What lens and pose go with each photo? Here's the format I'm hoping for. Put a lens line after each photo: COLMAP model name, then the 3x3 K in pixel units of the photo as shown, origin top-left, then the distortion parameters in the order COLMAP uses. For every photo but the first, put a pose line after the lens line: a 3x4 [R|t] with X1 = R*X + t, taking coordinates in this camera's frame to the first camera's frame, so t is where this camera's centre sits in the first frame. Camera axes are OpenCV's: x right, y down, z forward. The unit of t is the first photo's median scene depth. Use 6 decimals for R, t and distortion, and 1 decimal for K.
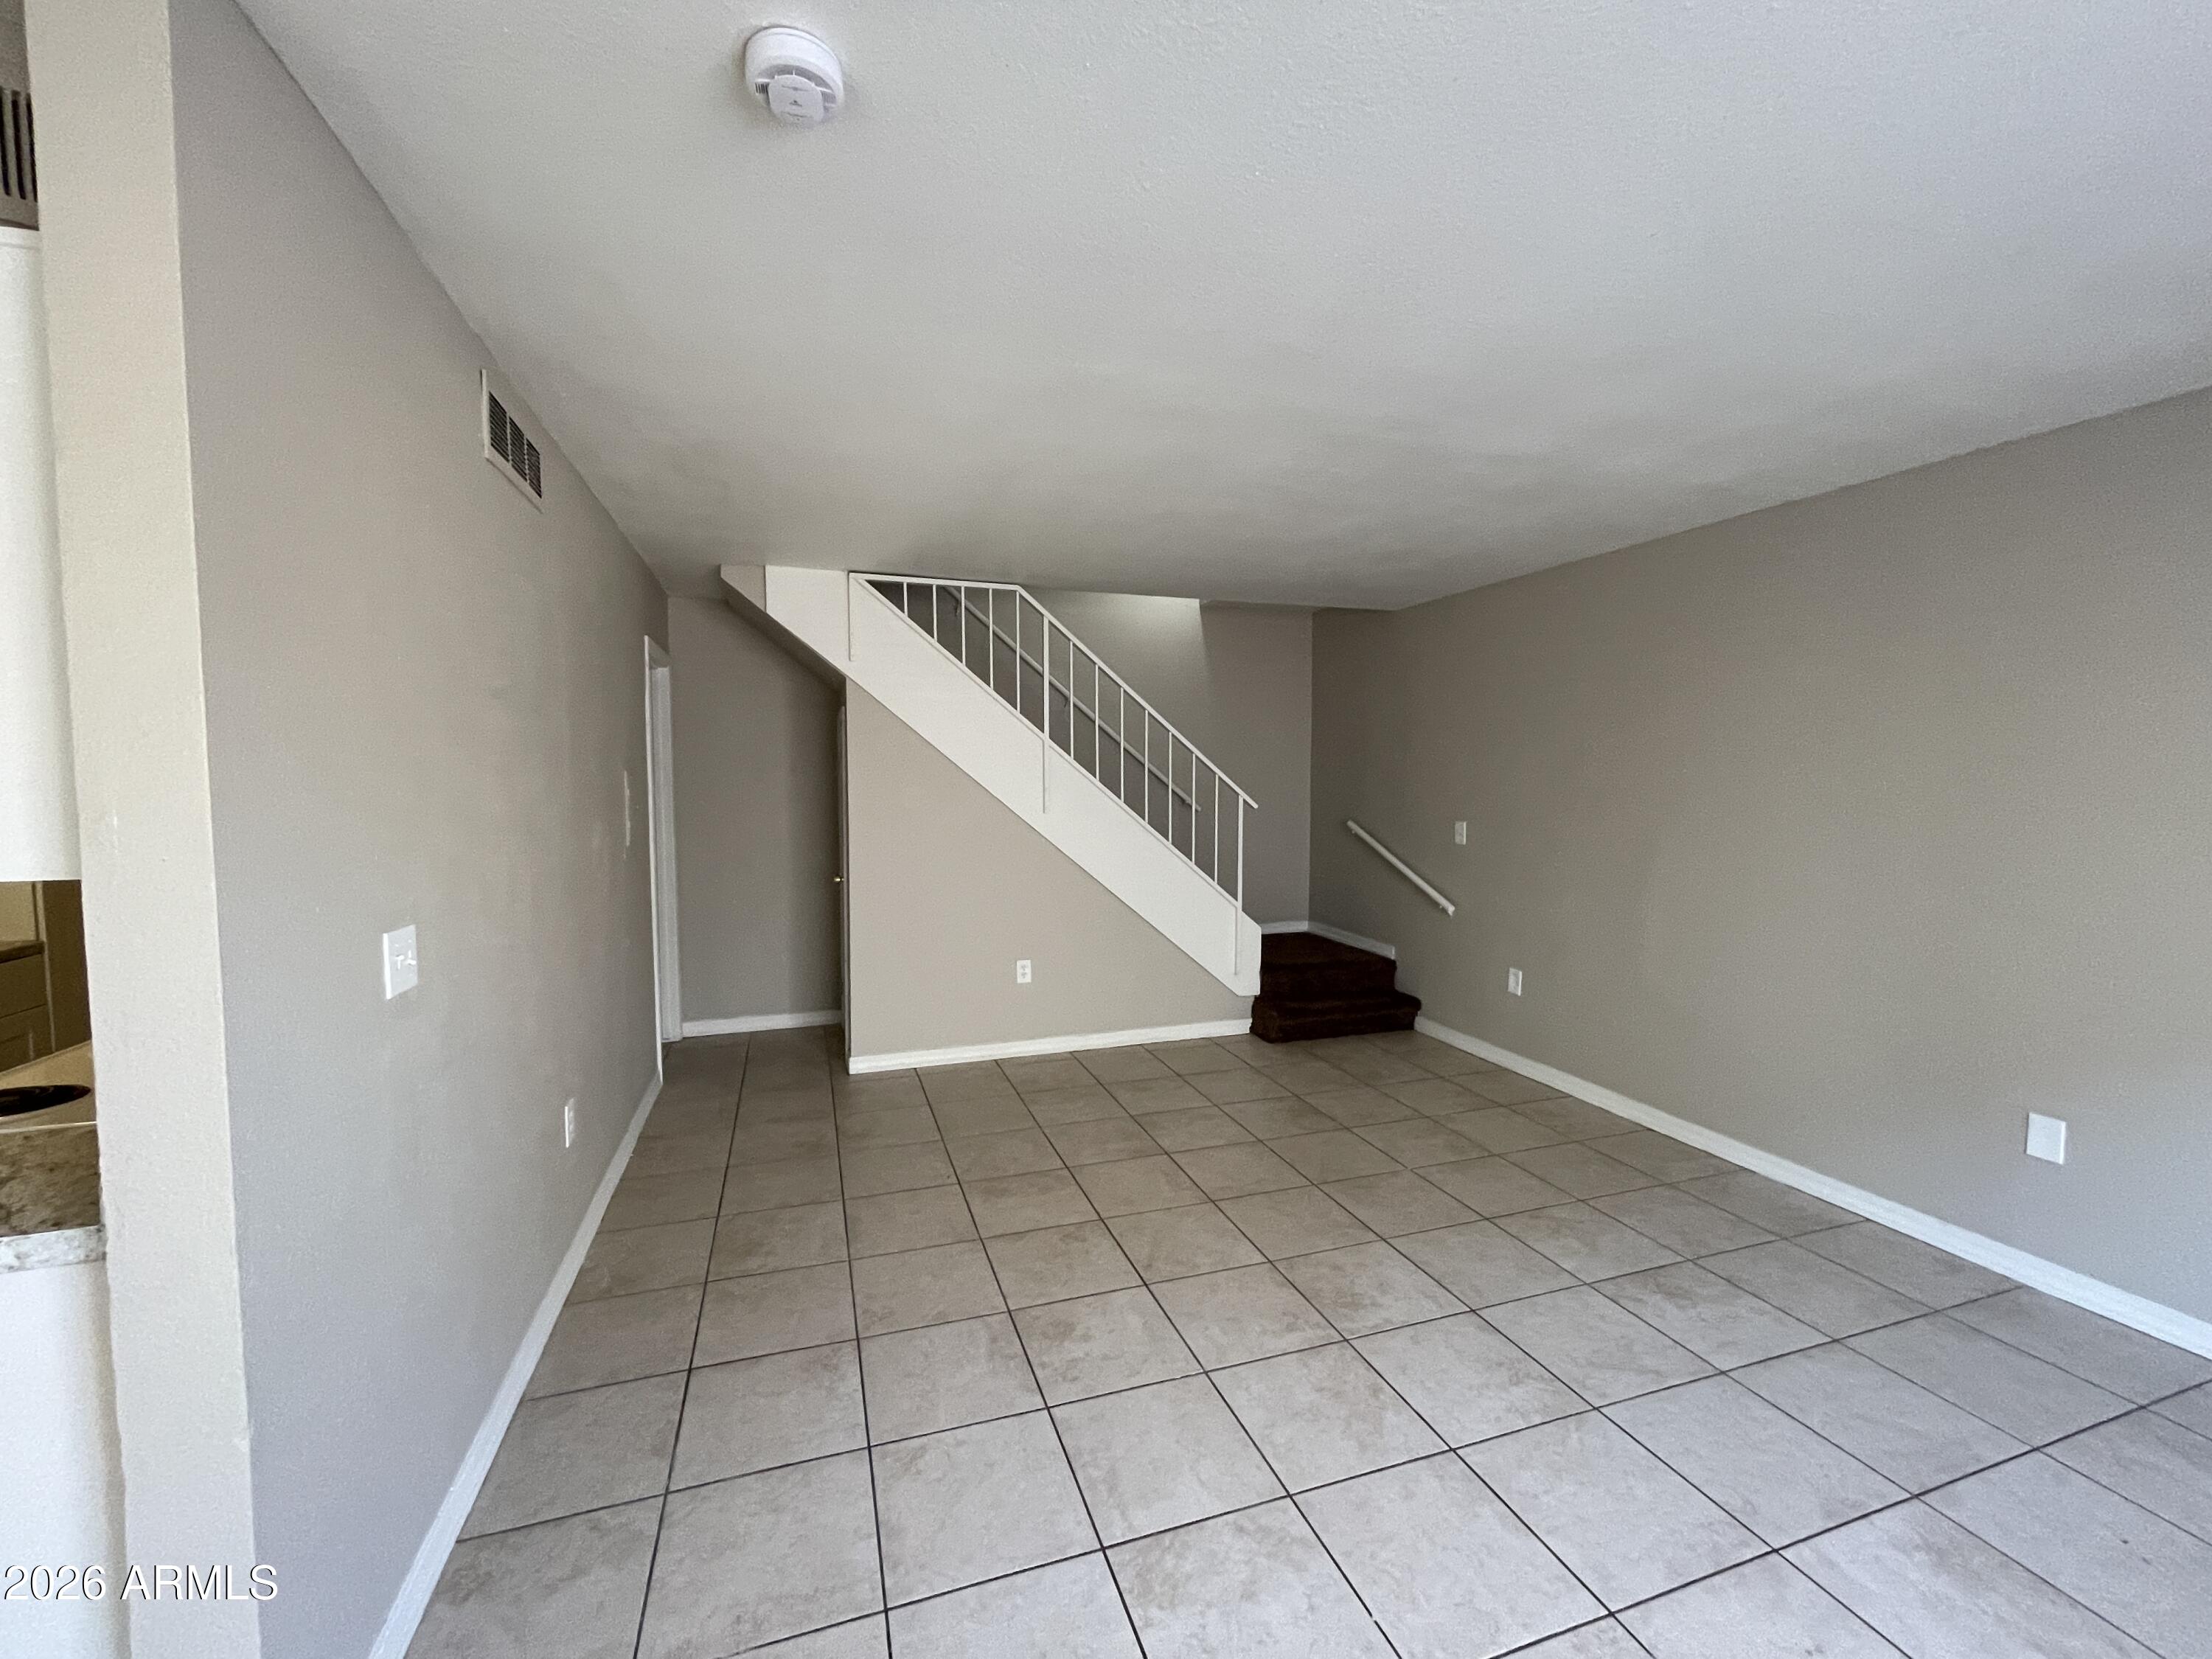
lens RADIAL K [[898.1, 0, 1101.1], [0, 898.1, 822.3], [0, 0, 1]] dist [0.001428, -0.000699]
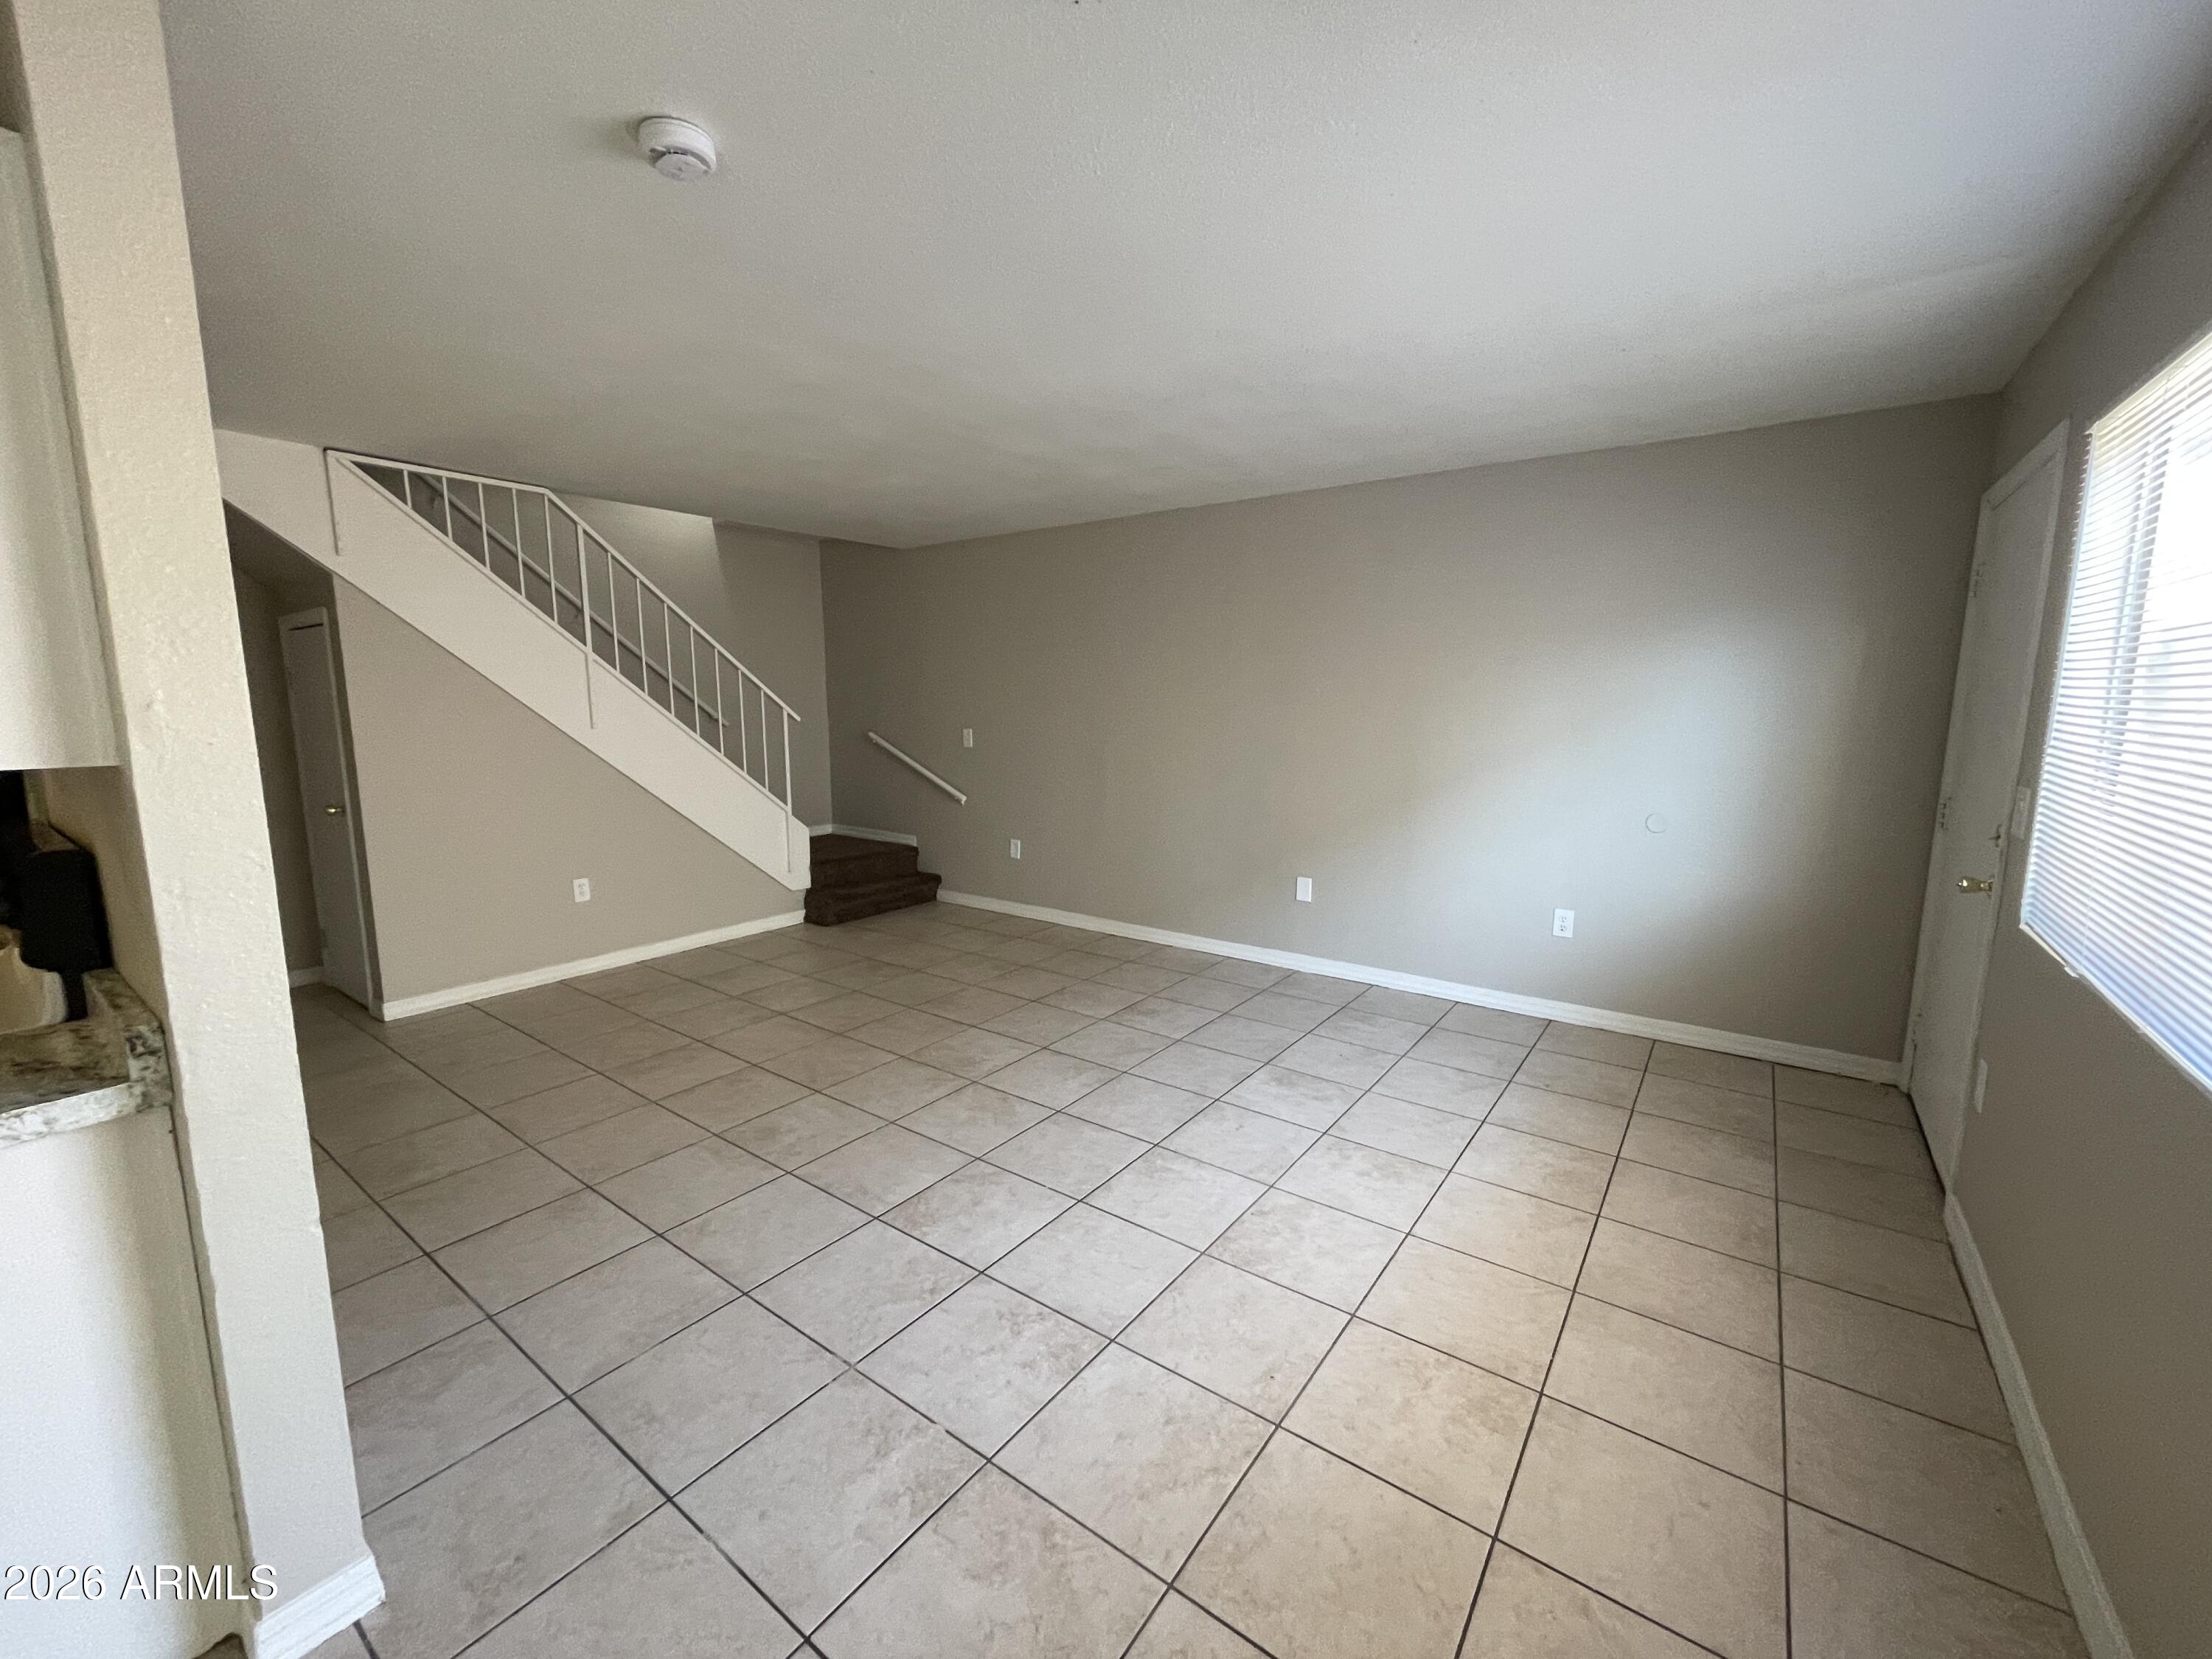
lens RADIAL K [[898.1, 0, 1098.2], [0, 898.1, 826.5], [0, 0, 1]] dist [0.001428, -0.000699]
pose [[0.816918, -0.084802, 0.570486, -0.214326], [0.033209, 0.994407, 0.100263, 0.019266], [-0.575797, -0.062961, 0.815165, -0.158284]]
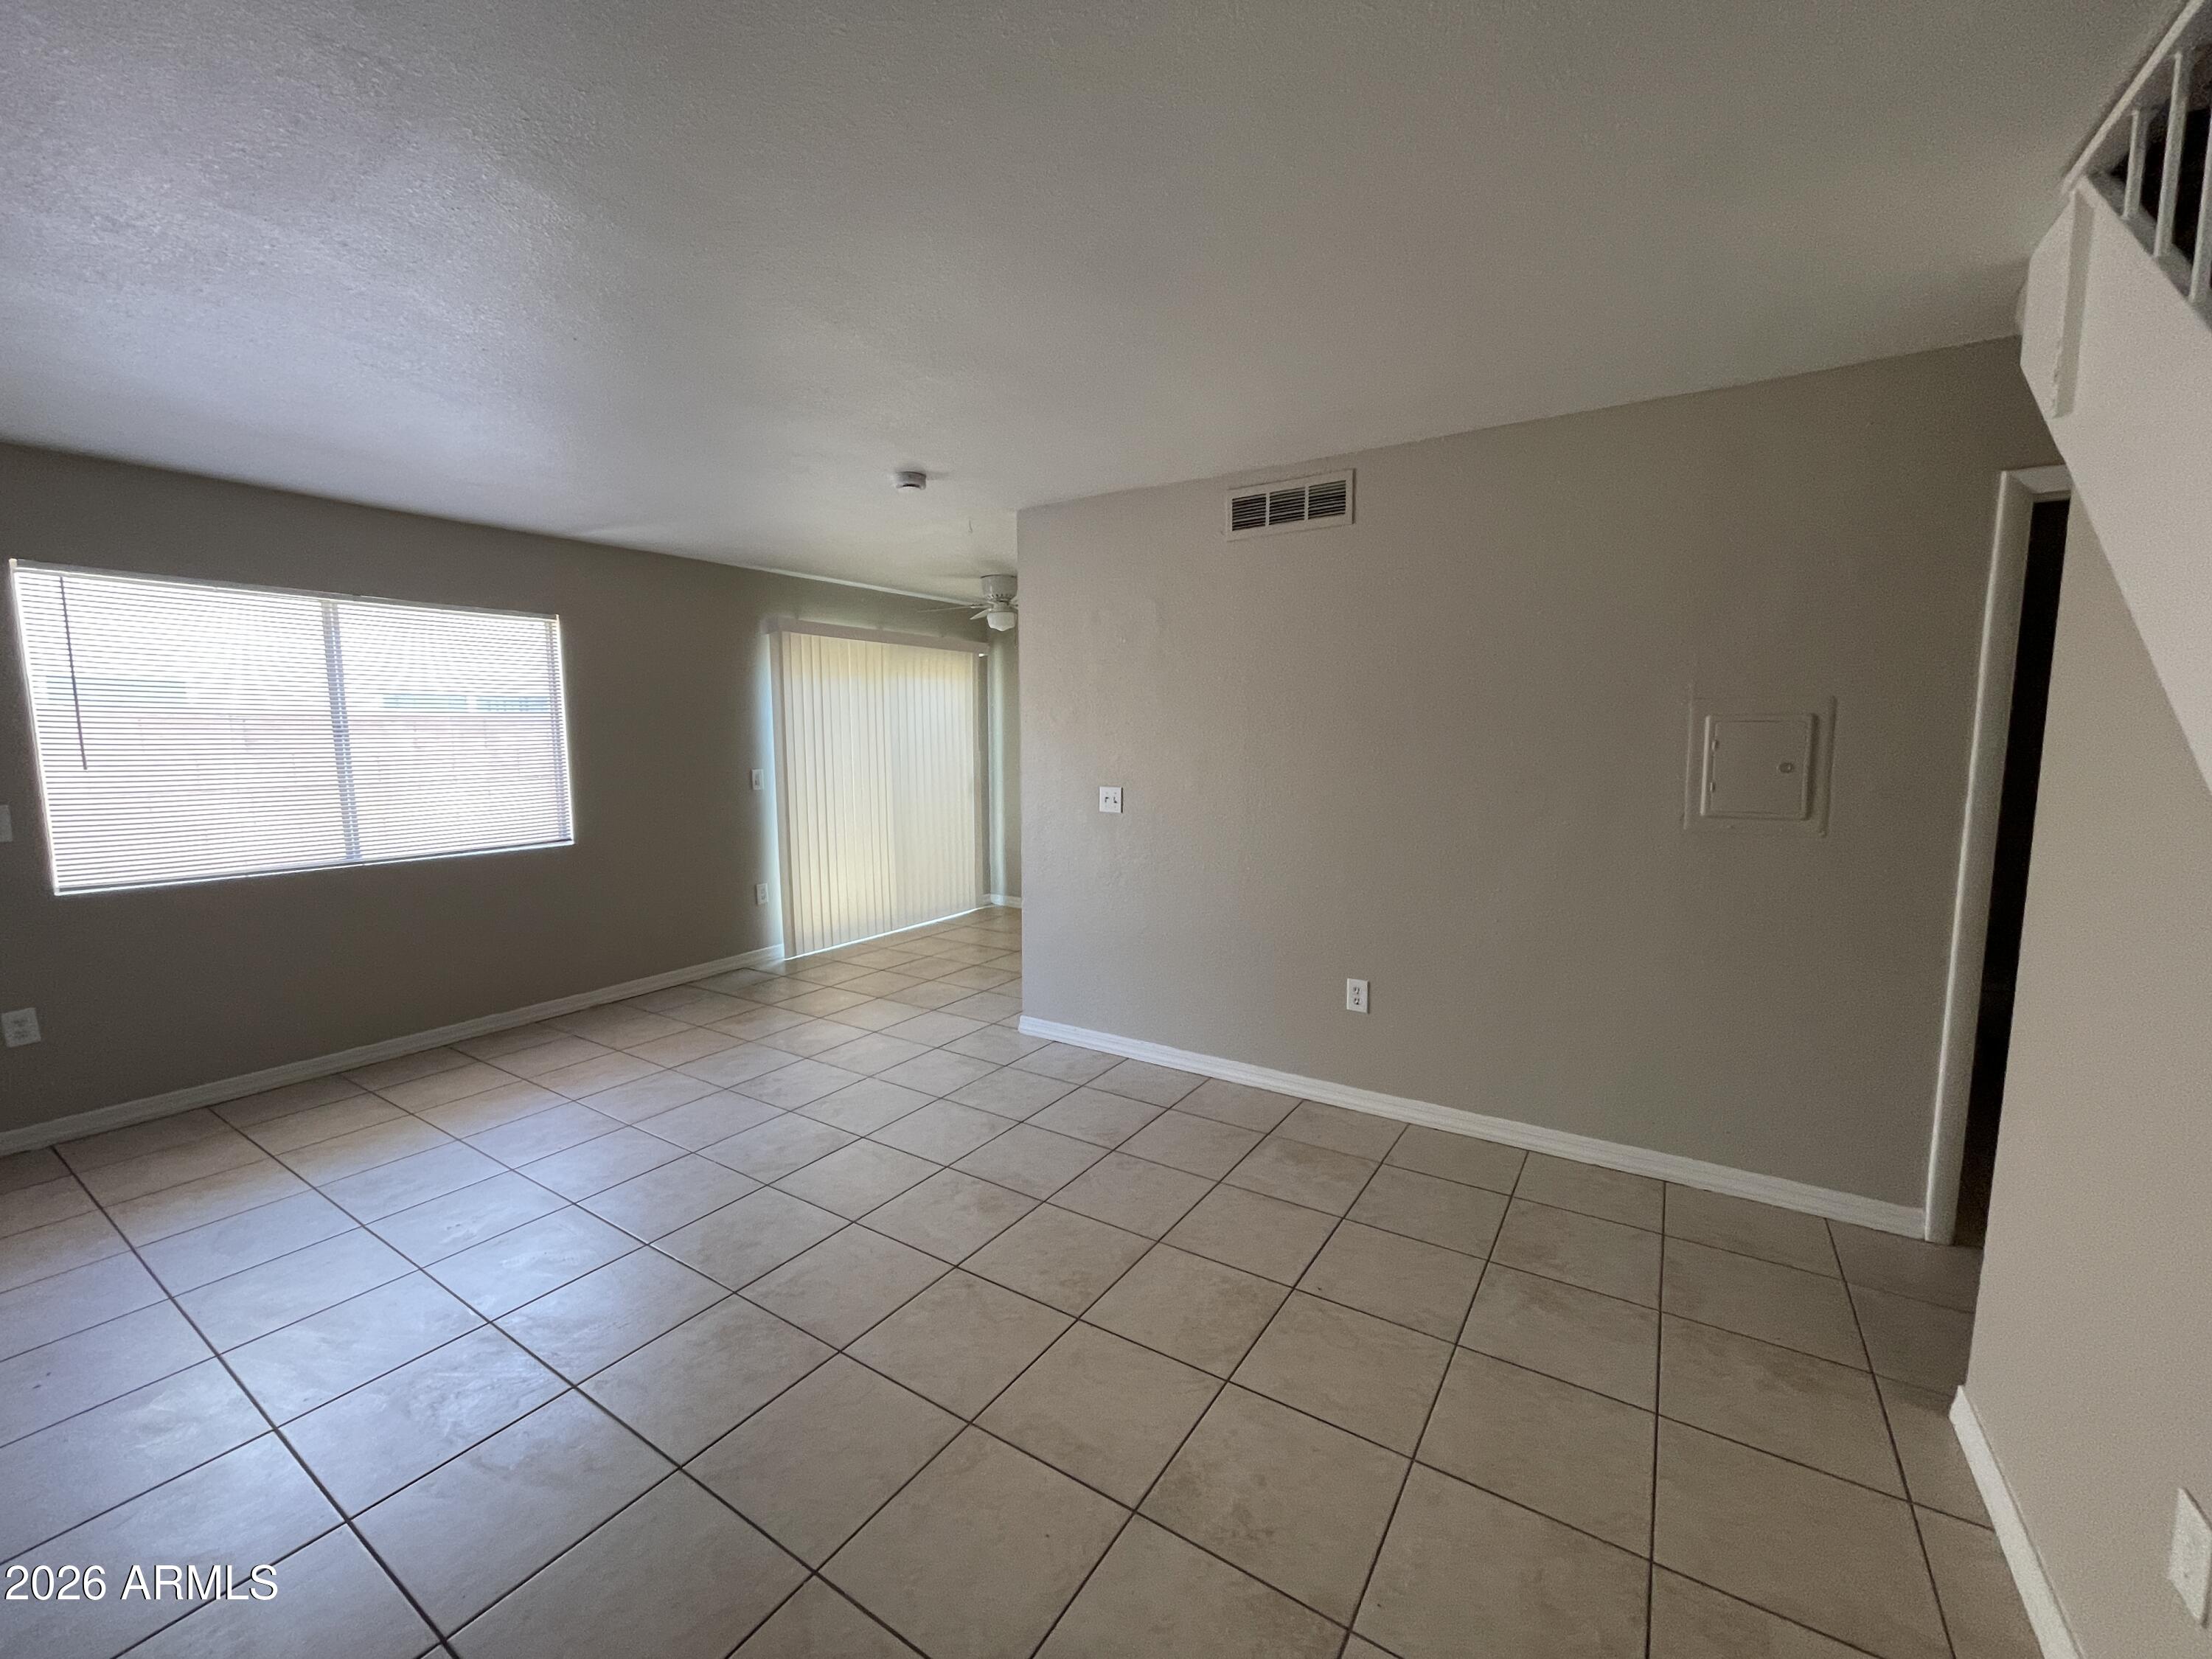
lens RADIAL K [[898.1, 0, 1090.9], [0, 898.1, 834.8], [0, 0, 1]] dist [0.001428, -0.000699]
pose [[-0.788614, 0.066645, -0.611267, 0.324191], [-0.032546, 0.988191, 0.149729, -0.050141], [0.614027, 0.137973, -0.777132, 1.178605]]
